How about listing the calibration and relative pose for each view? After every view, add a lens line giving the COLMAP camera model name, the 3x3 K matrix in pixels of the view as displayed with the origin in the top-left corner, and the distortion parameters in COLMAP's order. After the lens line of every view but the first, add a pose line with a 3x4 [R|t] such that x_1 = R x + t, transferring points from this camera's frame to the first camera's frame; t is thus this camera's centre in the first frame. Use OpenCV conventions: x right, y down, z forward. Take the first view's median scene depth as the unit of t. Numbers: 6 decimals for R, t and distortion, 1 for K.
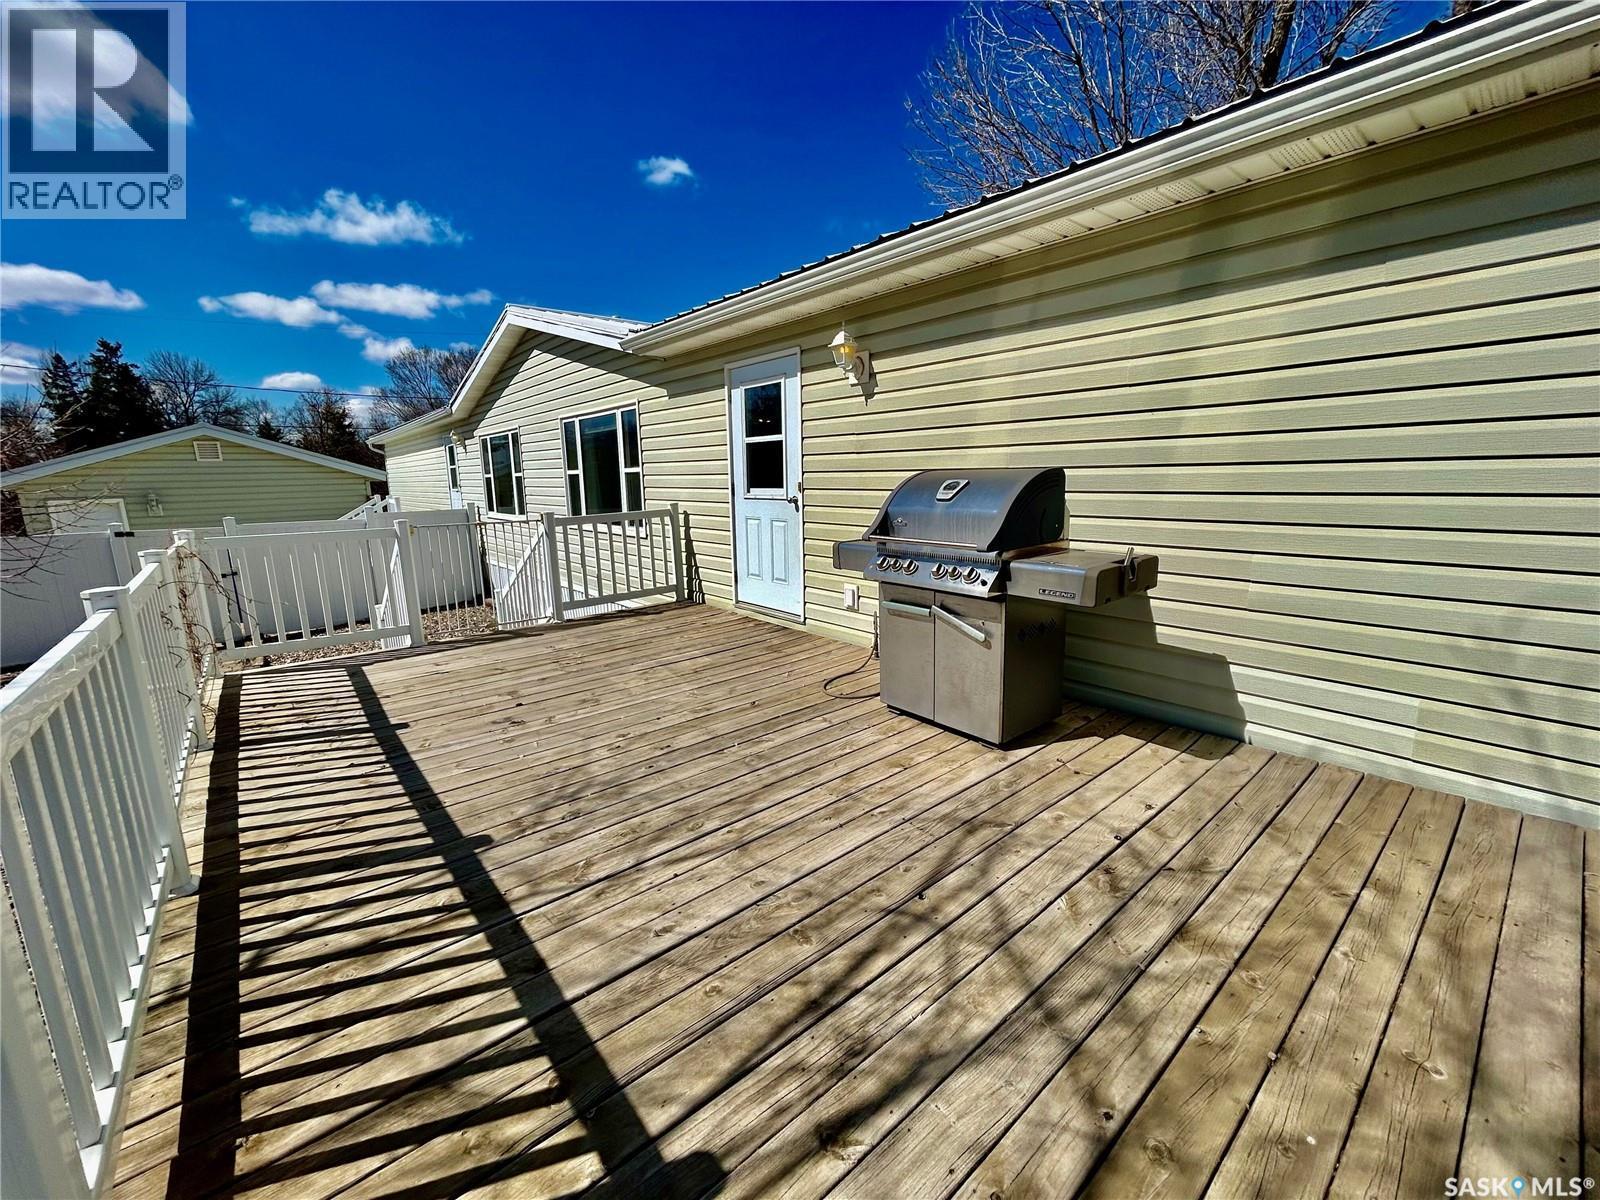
lens RADIAL K [[651.3, 0, 800.0], [0, 651.3, 600.0], [0, 0, 1]] dist [-0.002807, 0.003150]
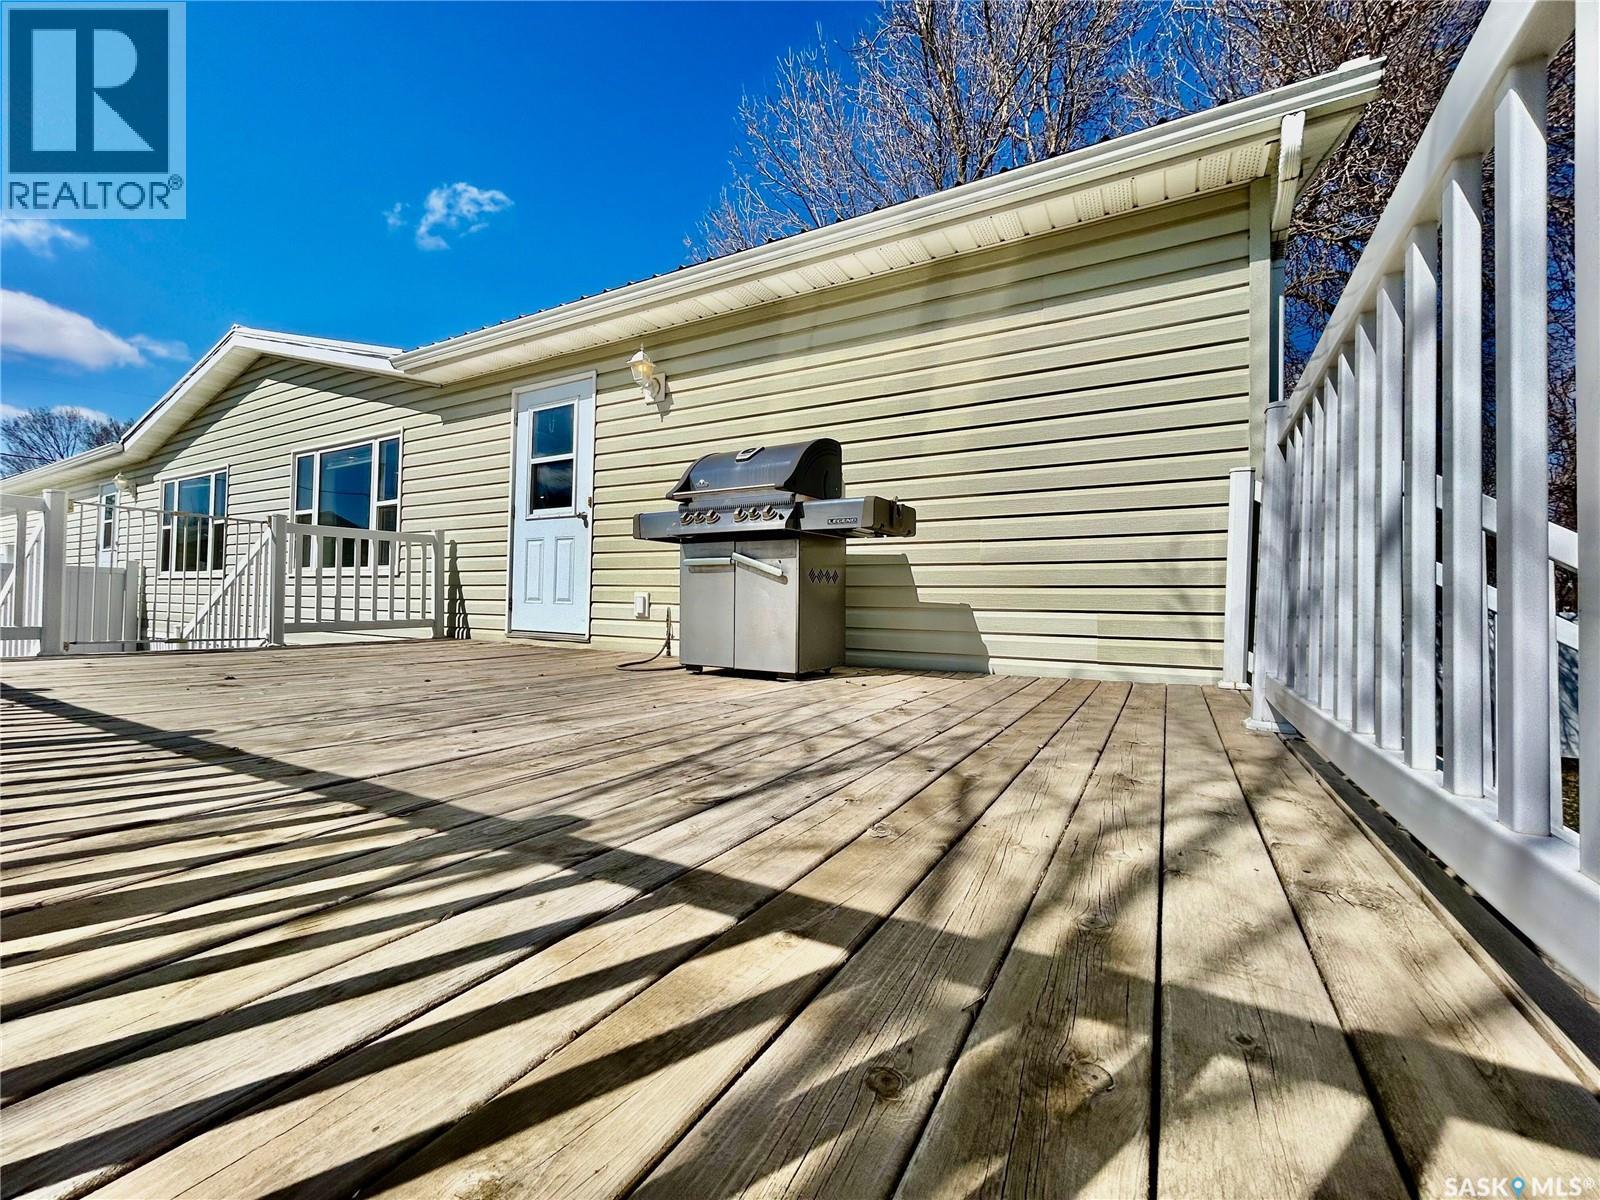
lens RADIAL K [[651.3, 0, 800.0], [0, 651.3, 600.0], [0, 0, 1]] dist [-0.002807, 0.003150]
pose [[0.937640, 0.041612, 0.345108, -0.034018], [0.028478, 0.980276, -0.195571, 0.166457], [-0.346439, 0.193204, 0.917961, -0.006132]]
